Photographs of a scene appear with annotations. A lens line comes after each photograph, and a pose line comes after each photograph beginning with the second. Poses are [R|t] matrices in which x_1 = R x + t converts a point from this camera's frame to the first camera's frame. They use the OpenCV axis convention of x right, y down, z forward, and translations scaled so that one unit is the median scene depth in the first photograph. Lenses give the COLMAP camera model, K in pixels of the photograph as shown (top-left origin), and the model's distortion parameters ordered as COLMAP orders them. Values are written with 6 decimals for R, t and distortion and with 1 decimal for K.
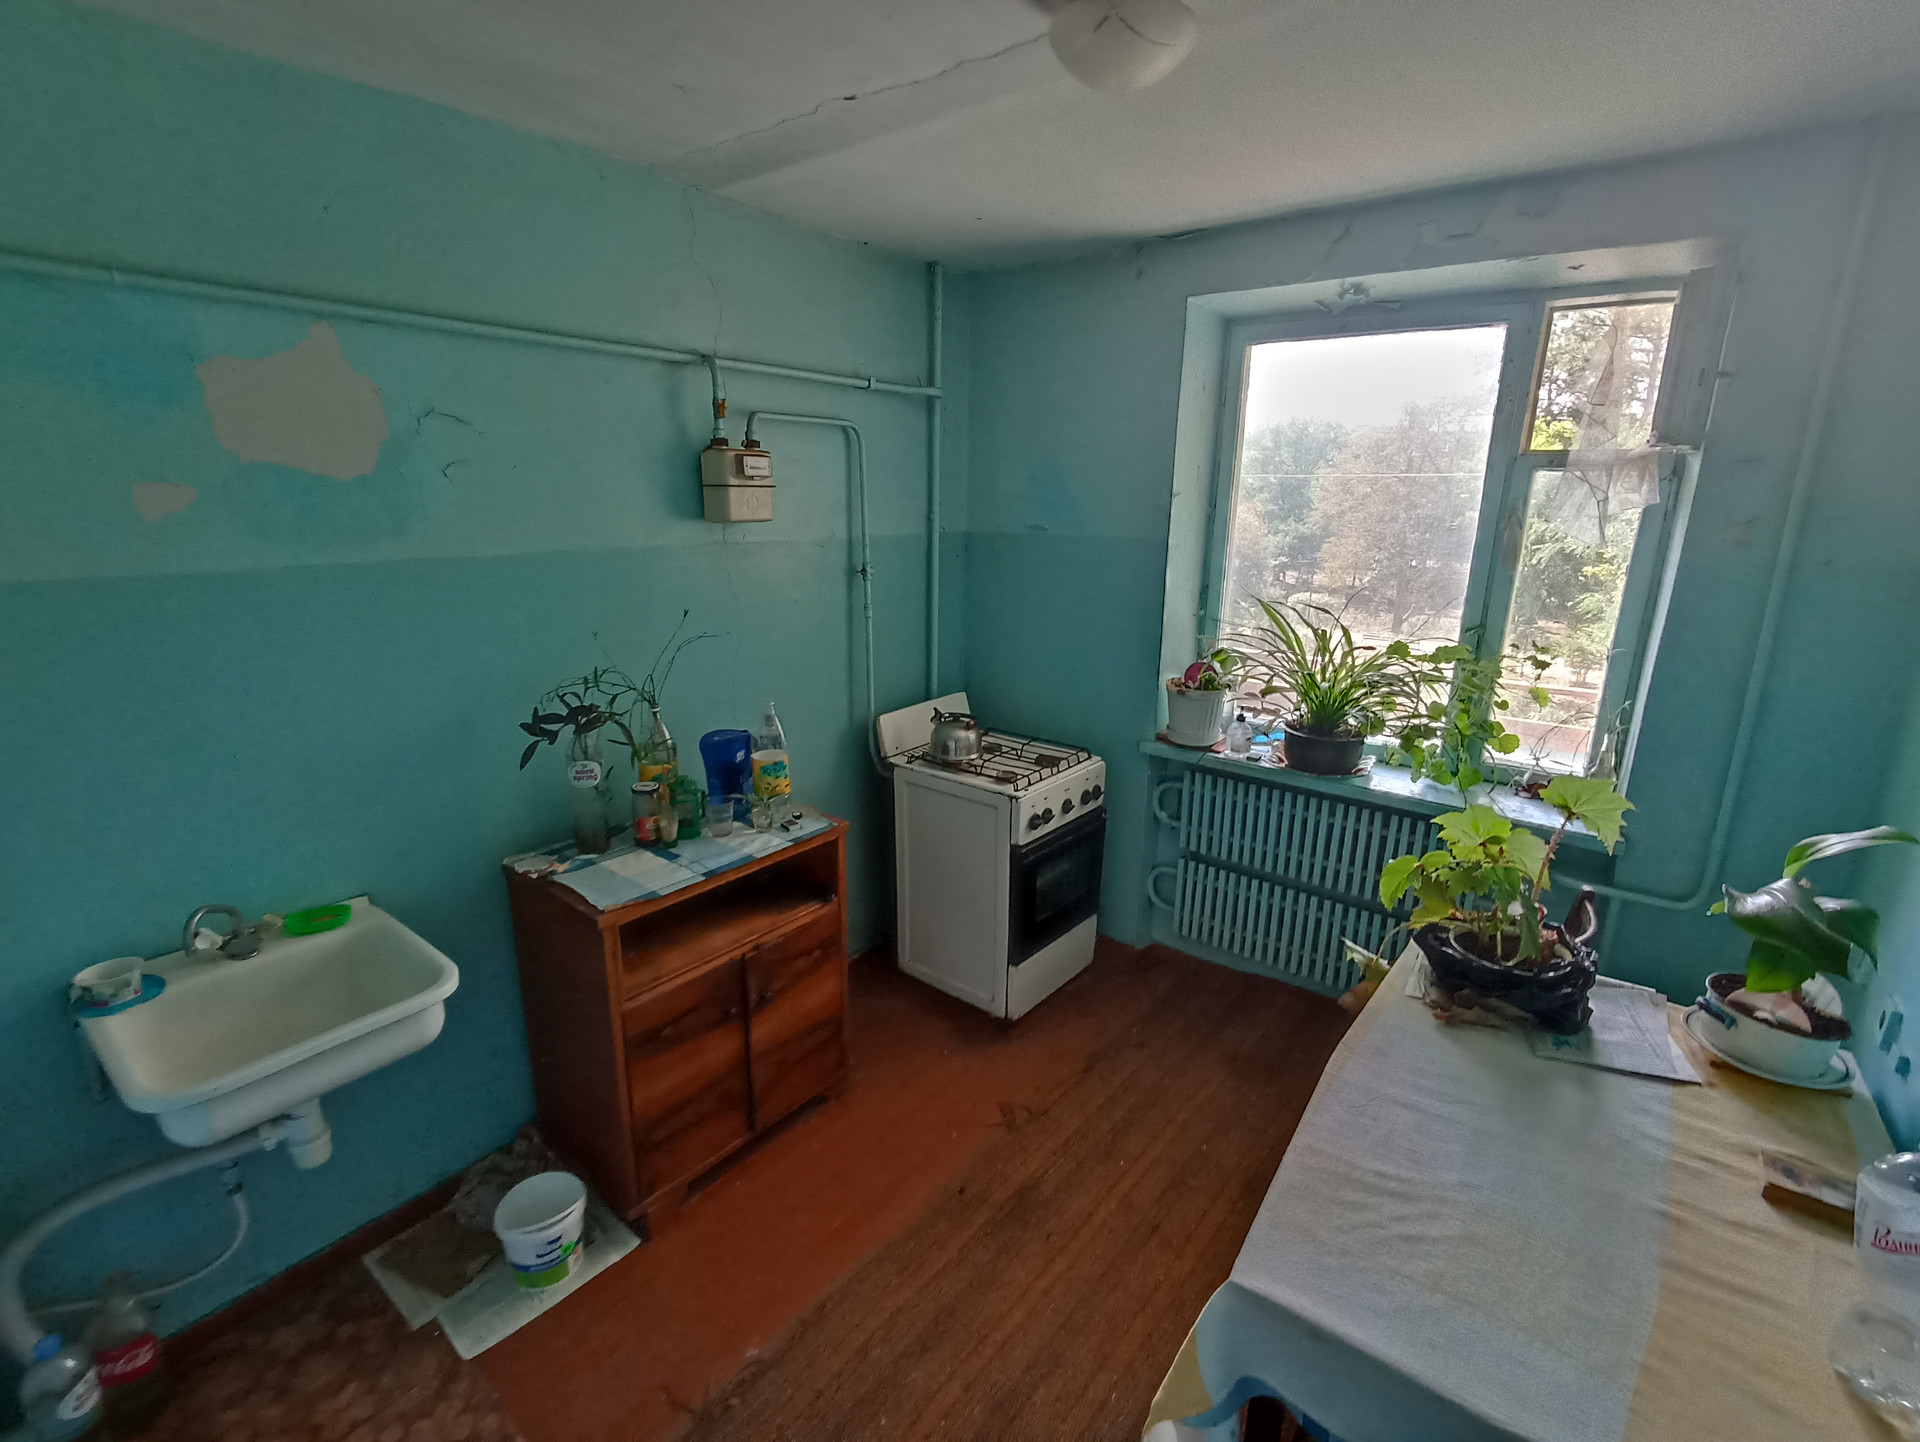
lens RADIAL K [[875.0, 0, 947.7], [0, 875.0, 724.8], [0, 0, 1]] dist [-0.003415, -0.000557]
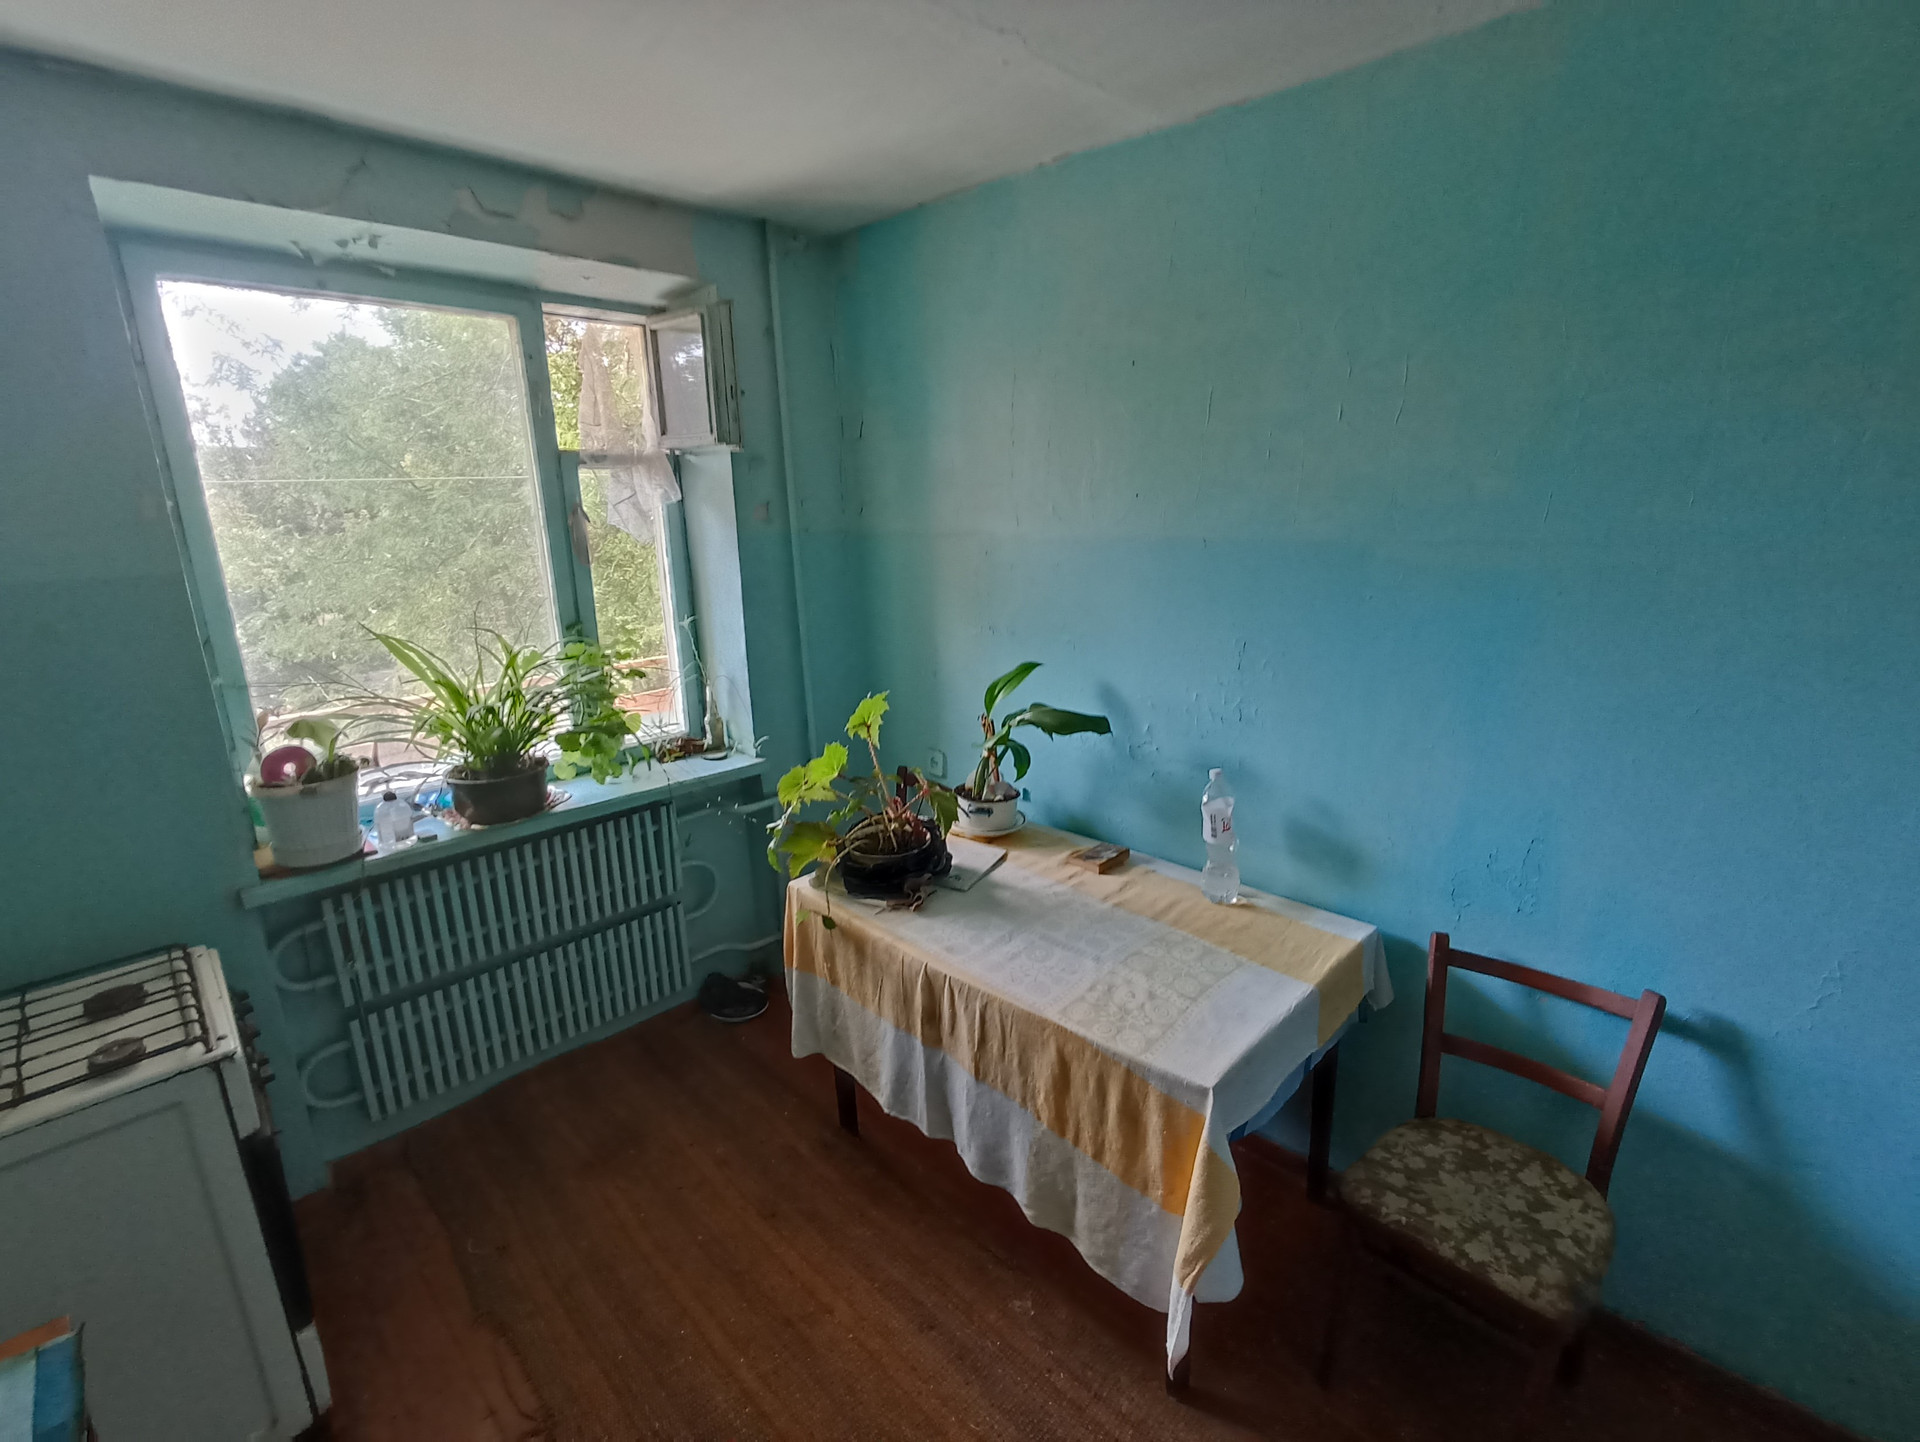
lens RADIAL K [[871.1, 0, 960.0], [0, 871.1, 721.0], [0, 0, 1]] dist [-0.004359, 0.000017]
pose [[0.113594, -0.260435, 0.958786, -0.306642], [0.286302, 0.932676, 0.219422, -0.091783], [-0.951382, 0.249577, 0.180509, 0.393043]]
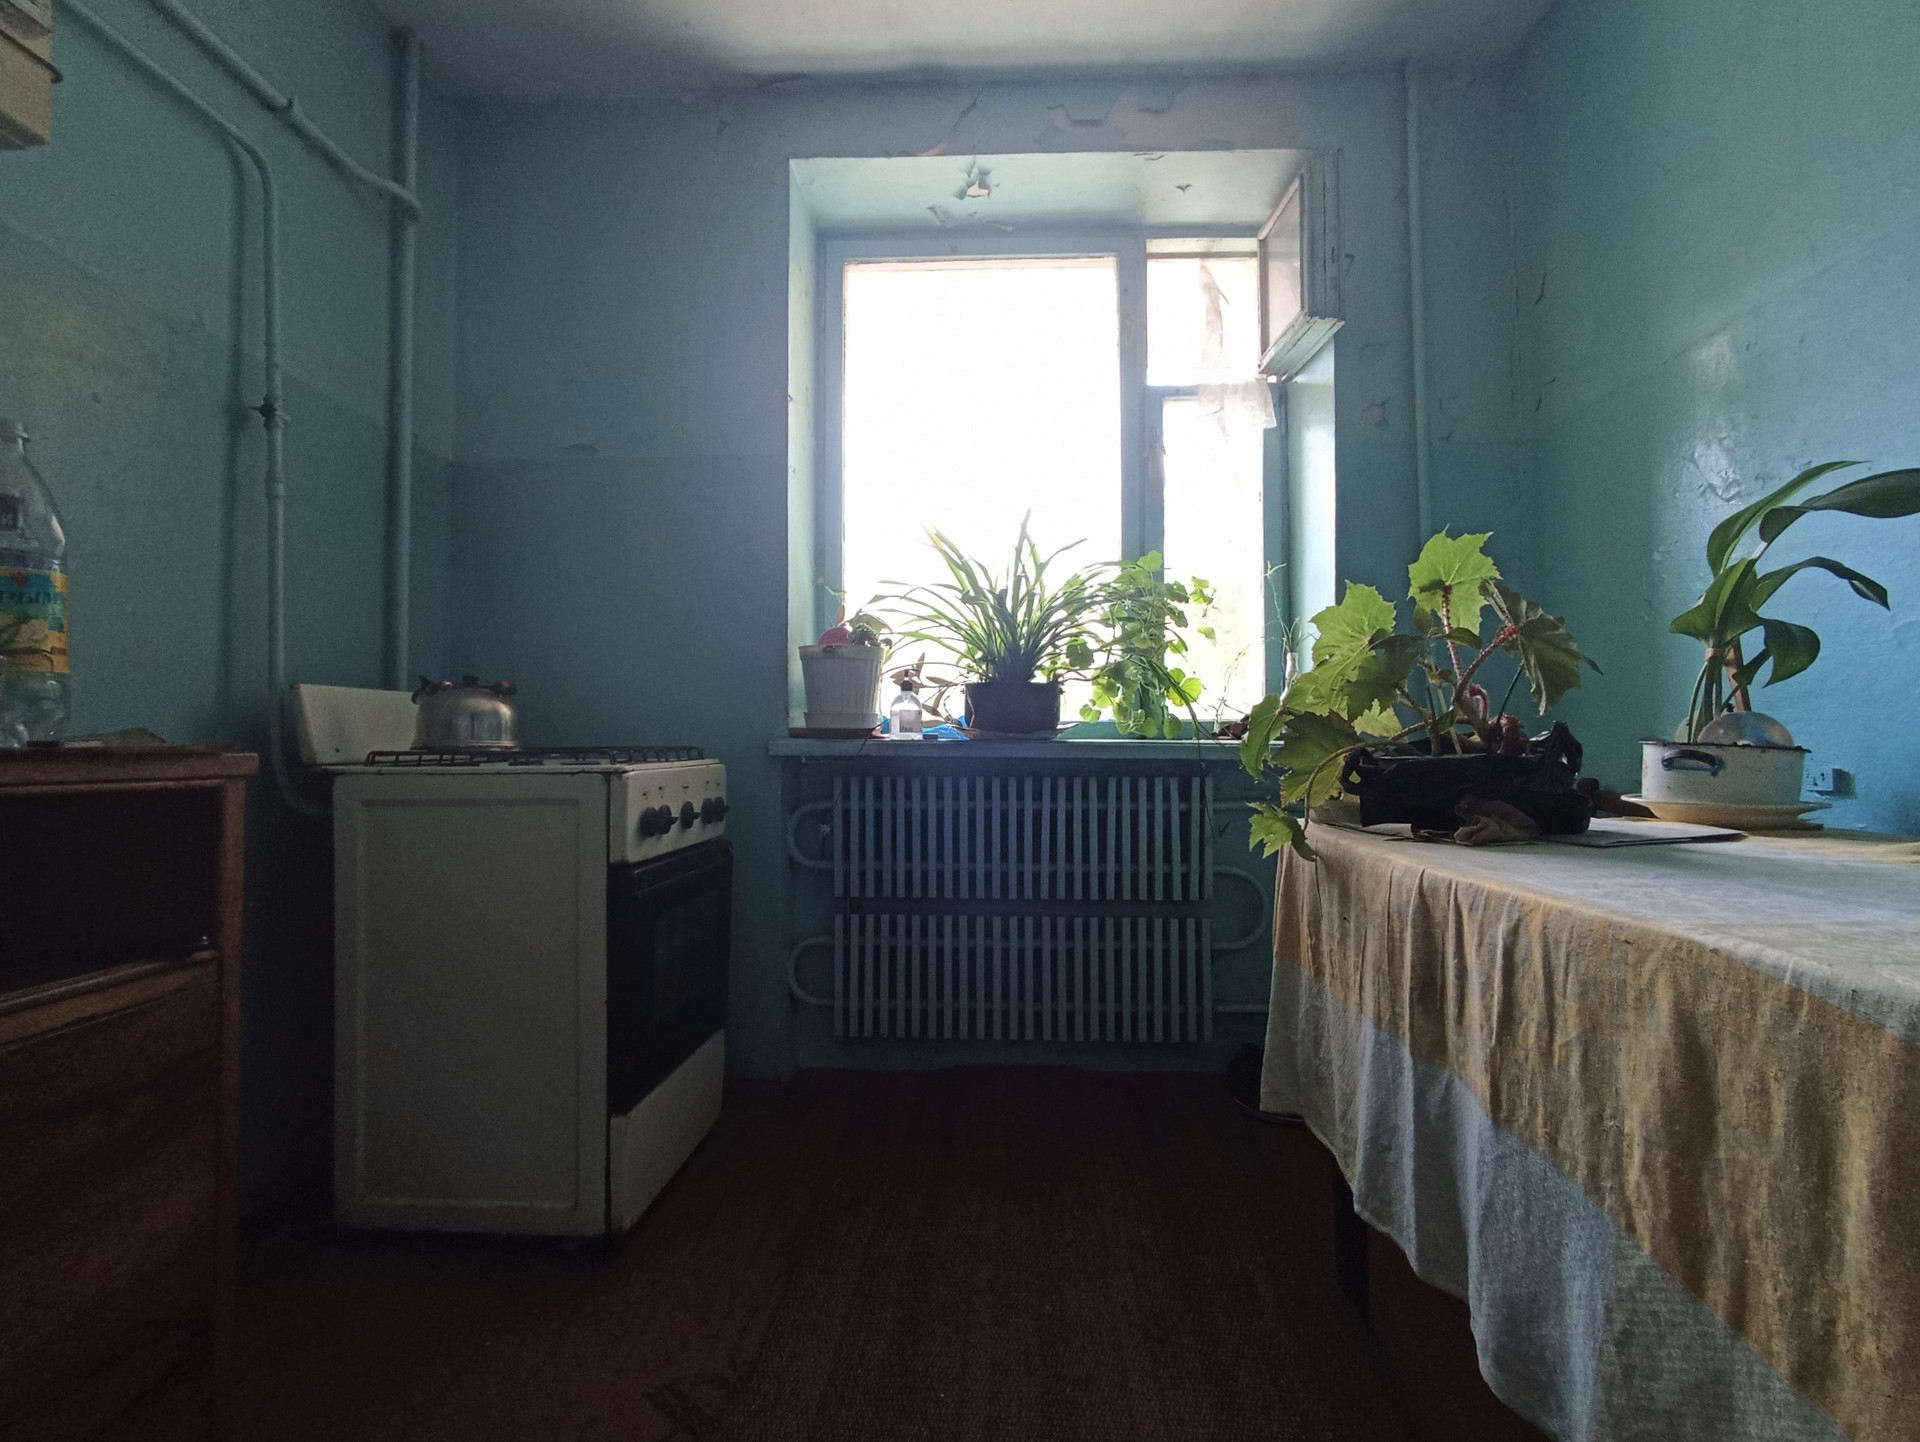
lens RADIAL K [[907.8, 0, 948.7], [0, 907.8, 721.0], [0, 0, 1]] dist [-0.000243, 0.000536]
pose [[0.814223, 0.004726, 0.580533, -0.080038], [0.161087, 0.958863, -0.233738, 0.206792], [-0.557757, 0.283831, 0.779966, 0.396164]]
